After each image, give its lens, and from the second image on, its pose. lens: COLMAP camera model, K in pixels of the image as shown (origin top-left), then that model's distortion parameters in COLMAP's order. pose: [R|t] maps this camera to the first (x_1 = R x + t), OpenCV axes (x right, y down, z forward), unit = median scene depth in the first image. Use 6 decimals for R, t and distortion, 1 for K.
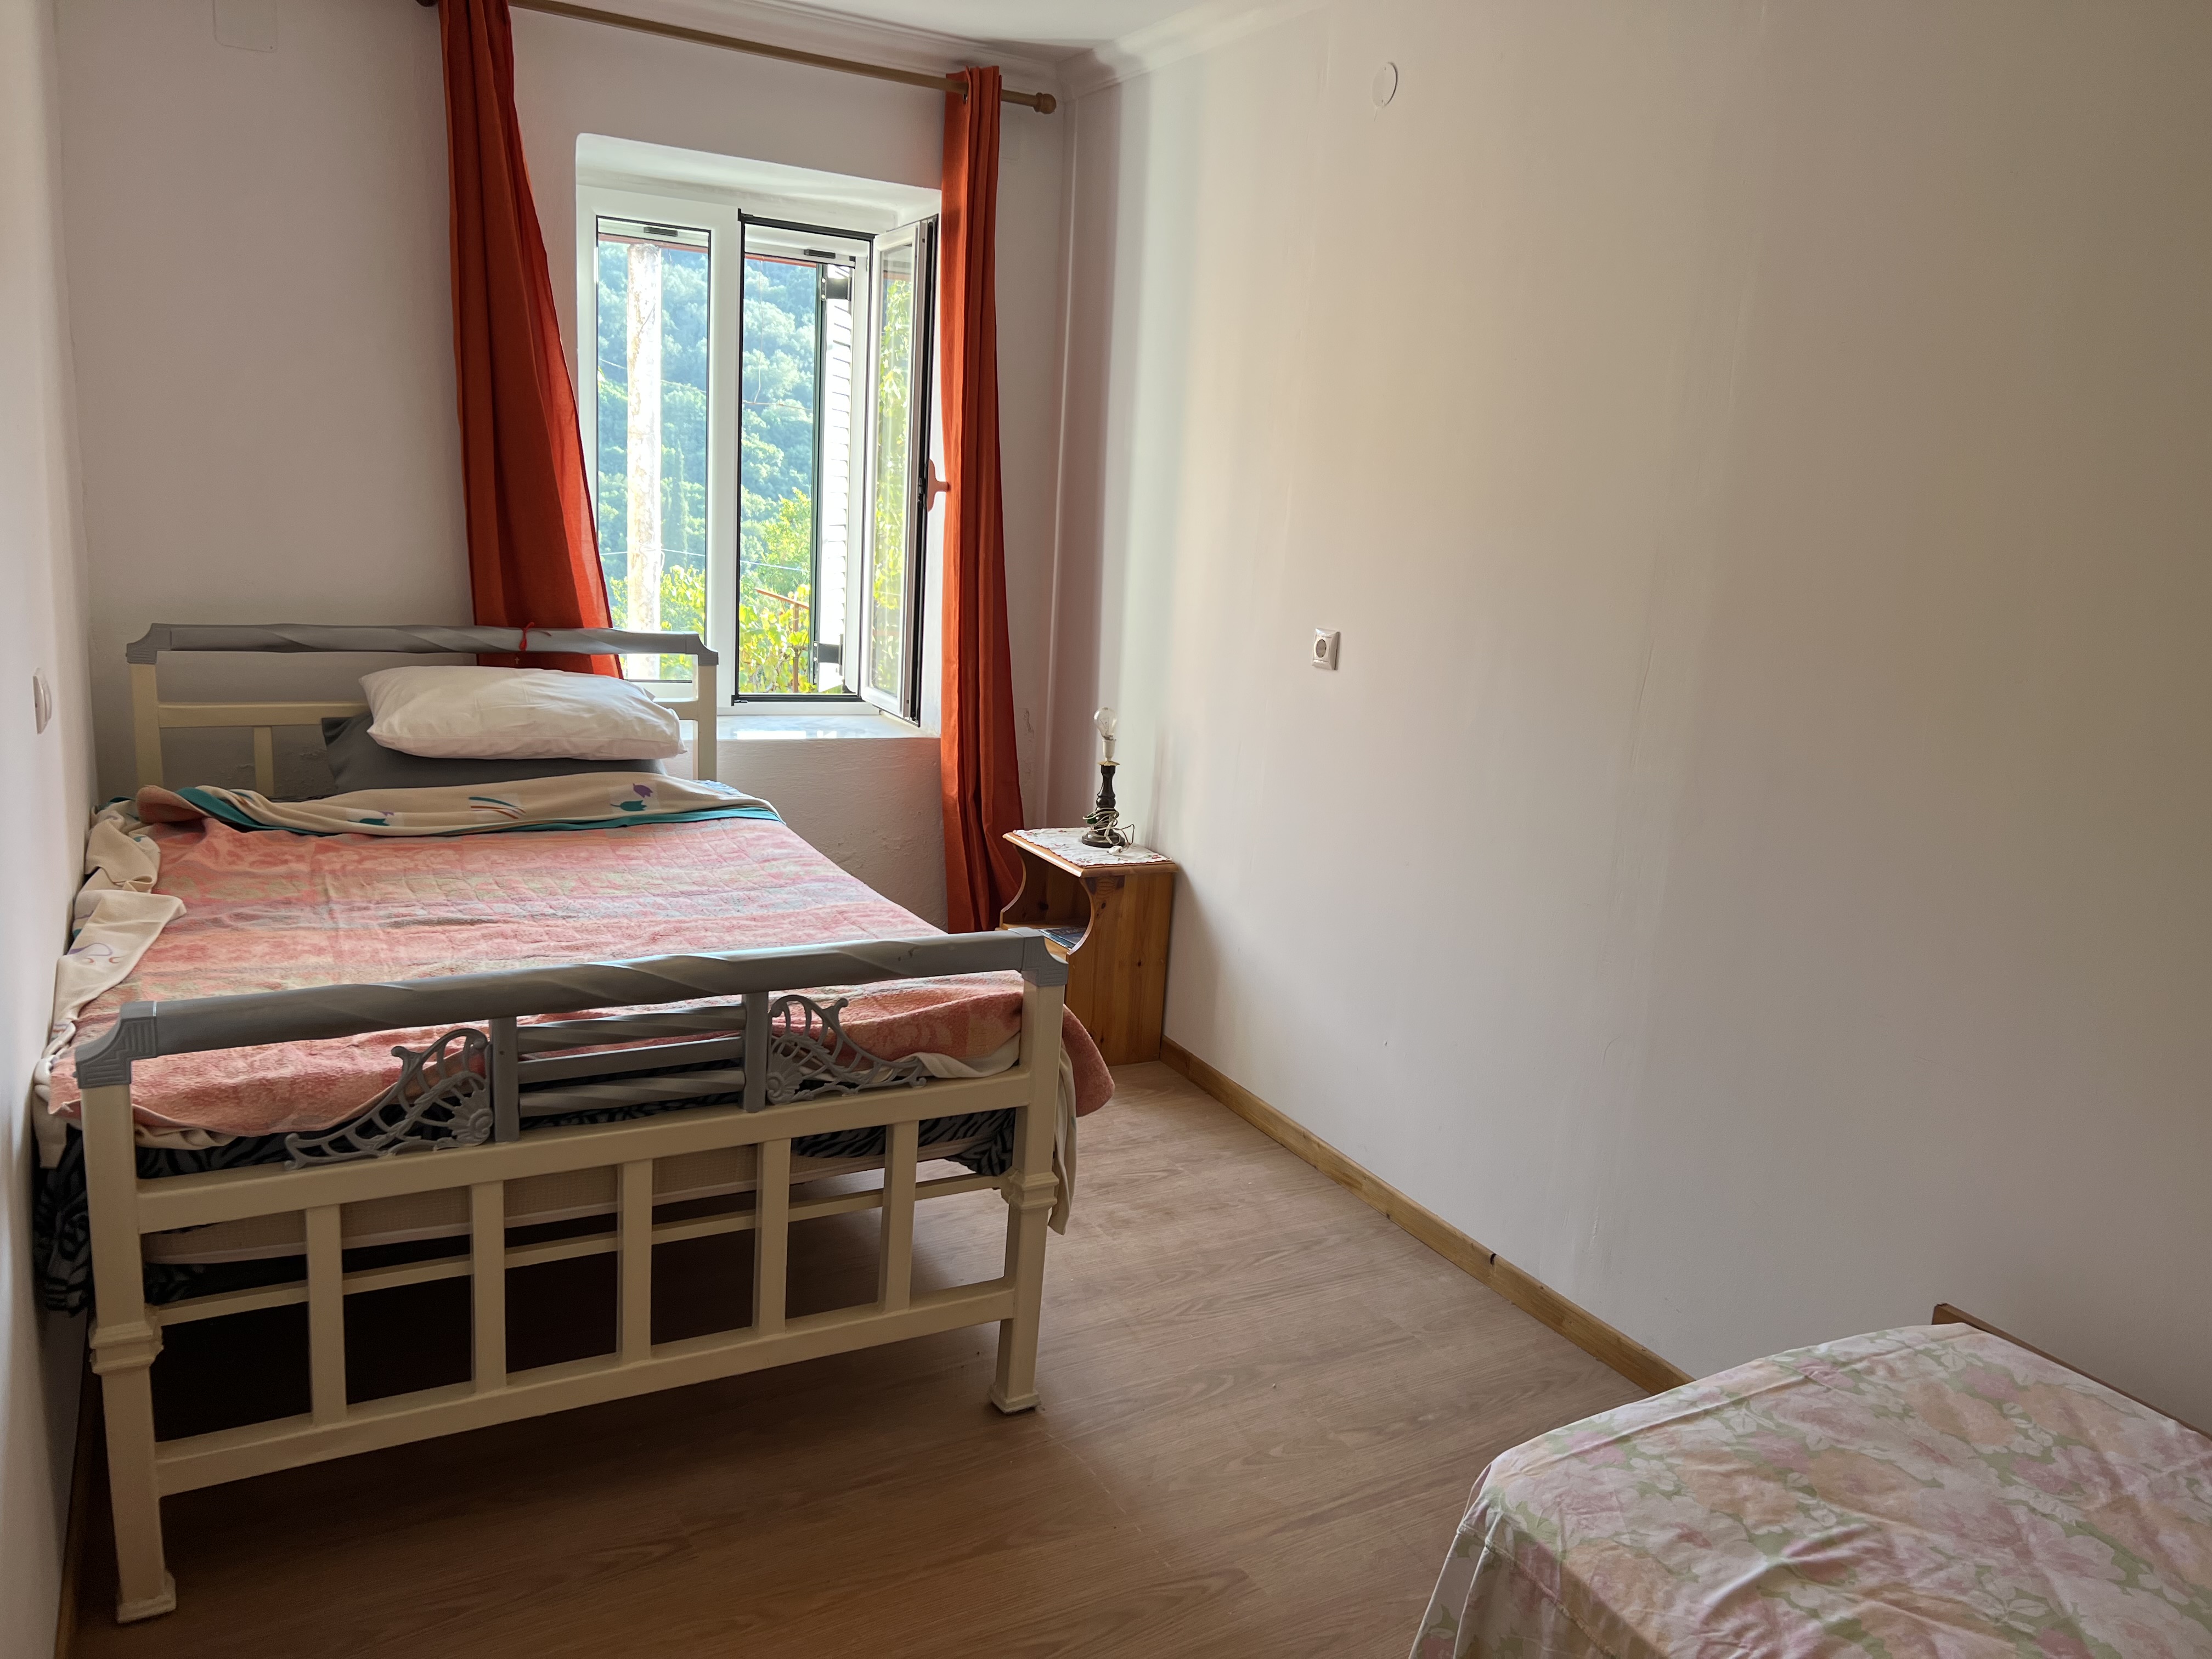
lens RADIAL K [[1655.3, 0, 1109.3], [0, 1655.3, 830.6], [0, 0, 1]] dist [0.029978, -0.002262]
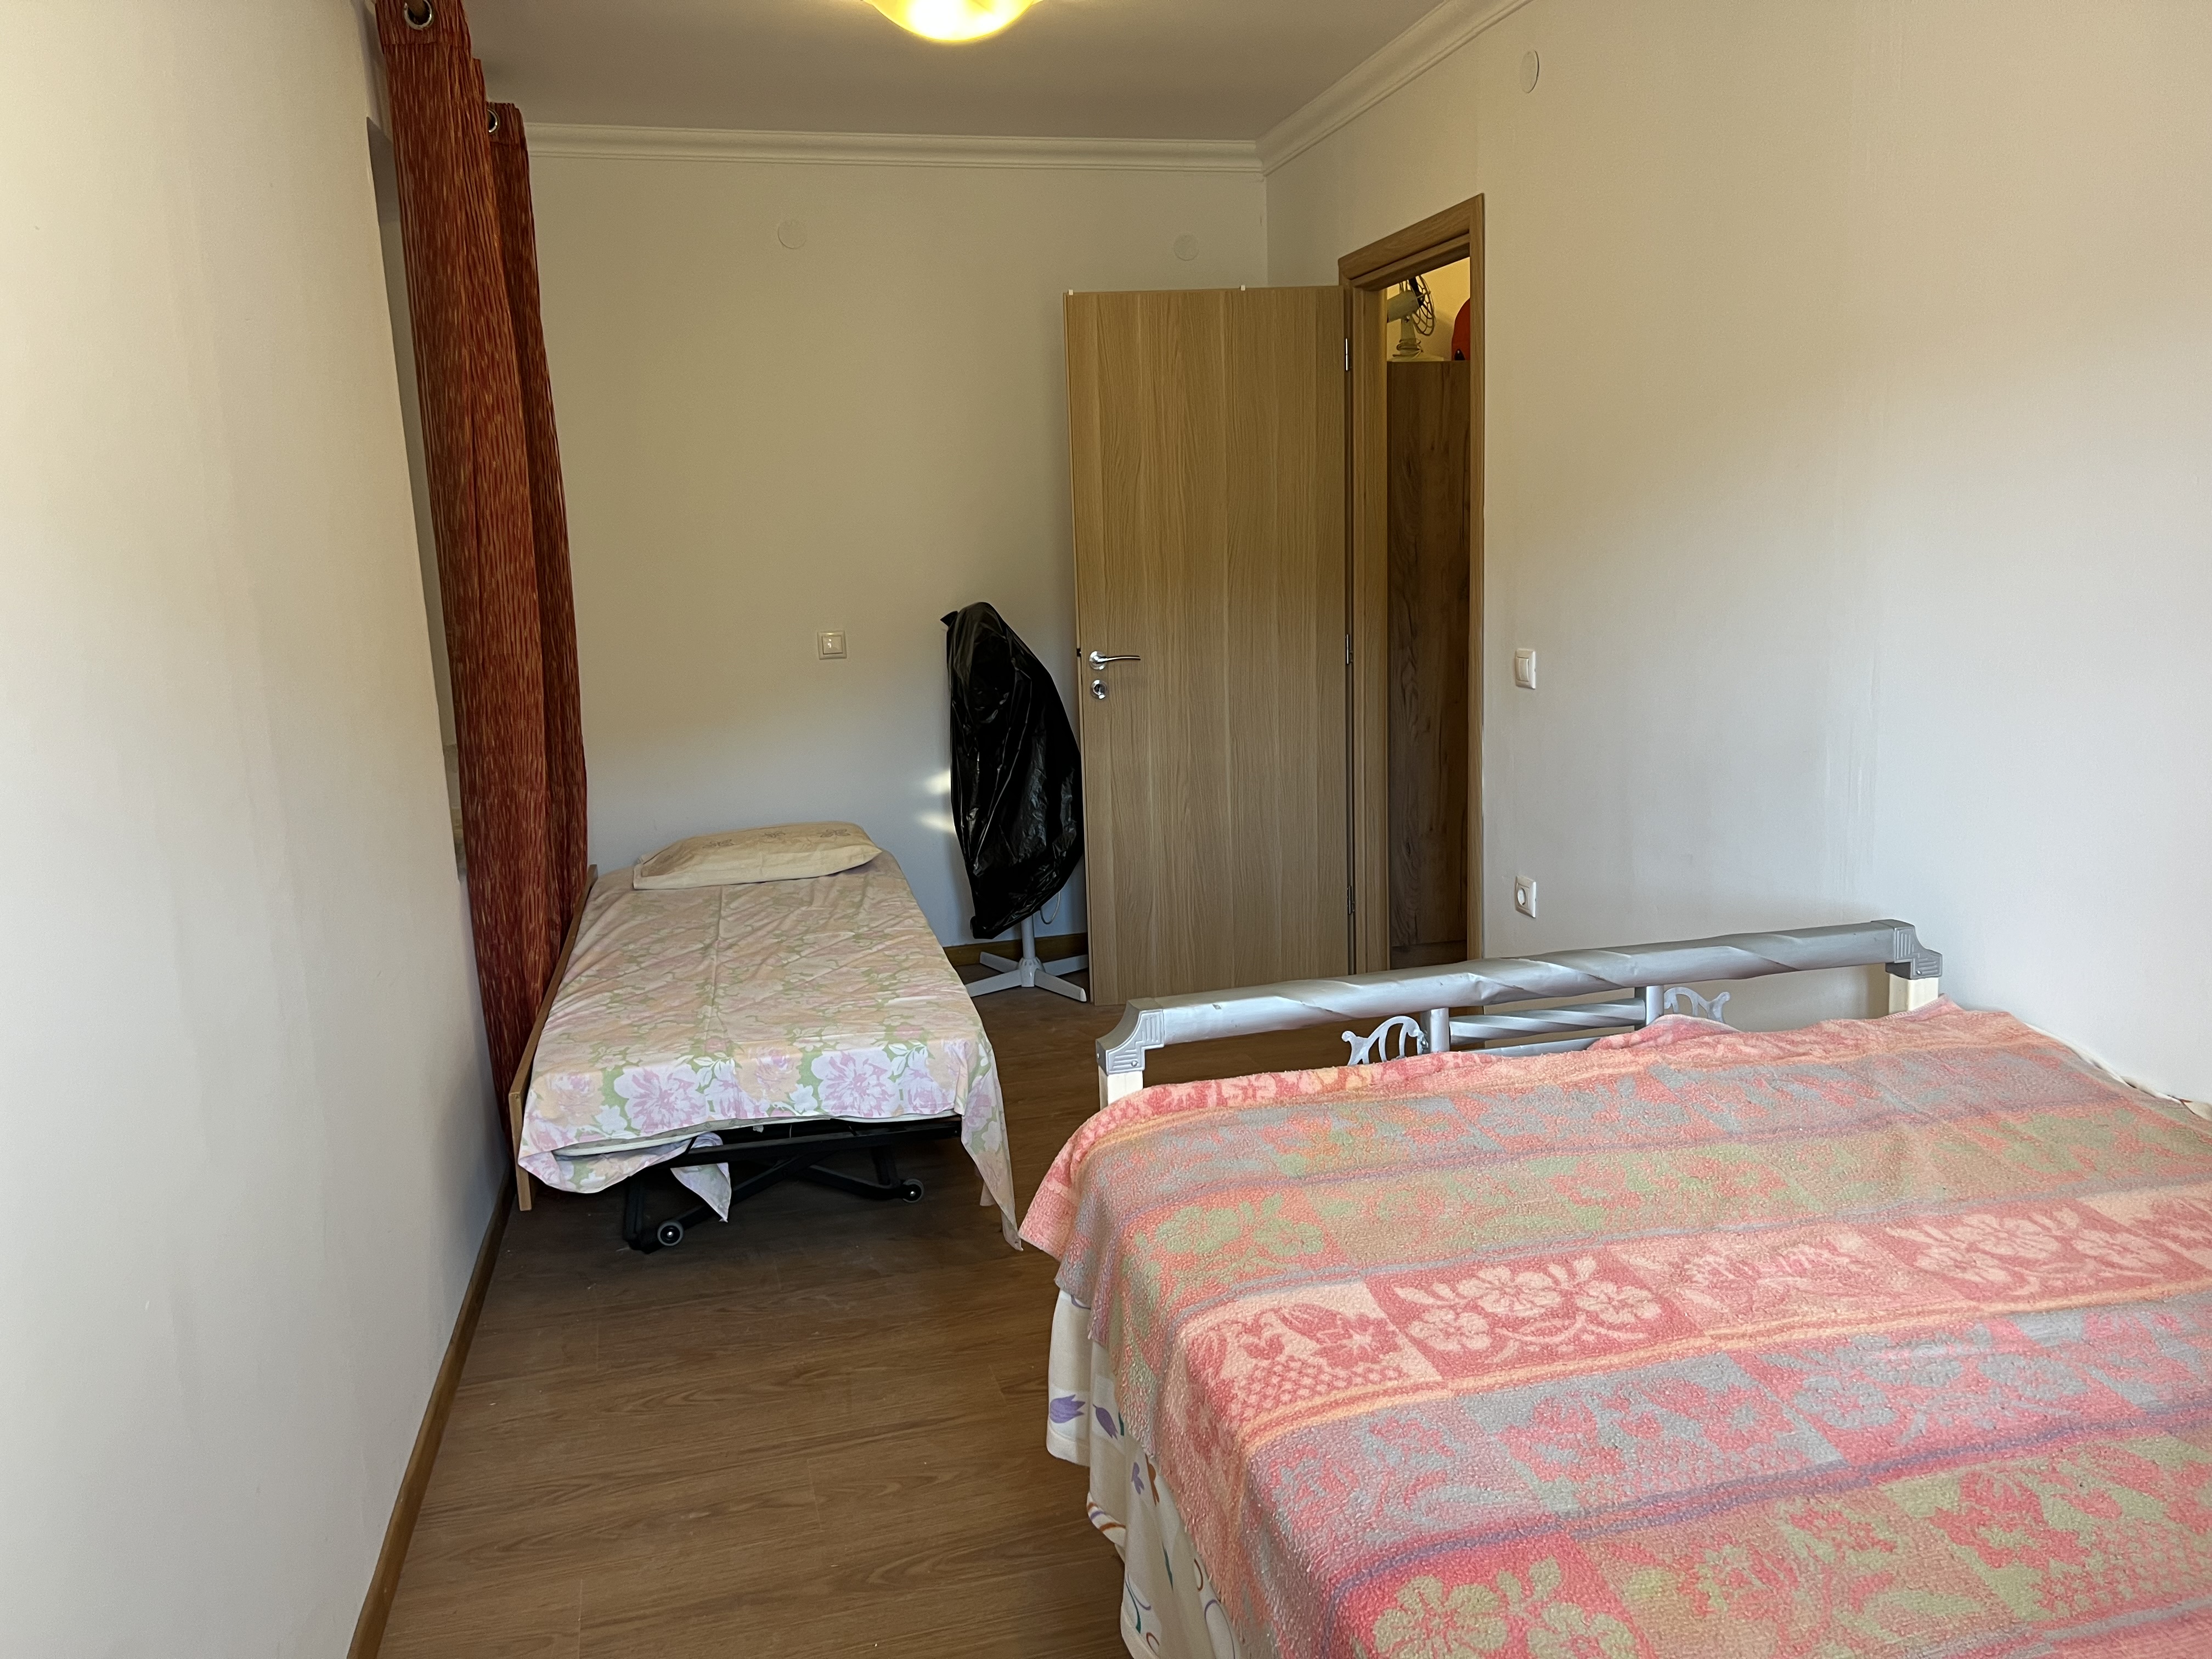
lens RADIAL K [[1655.3, 0, 1105.9], [0, 1655.3, 830.2], [0, 0, 1]] dist [0.029978, -0.002262]
pose [[-0.969780, -0.075122, 0.232130, -0.306700], [0.019983, 0.923767, 0.382434, -0.494682], [-0.243163, 0.375515, -0.894349, 2.395141]]
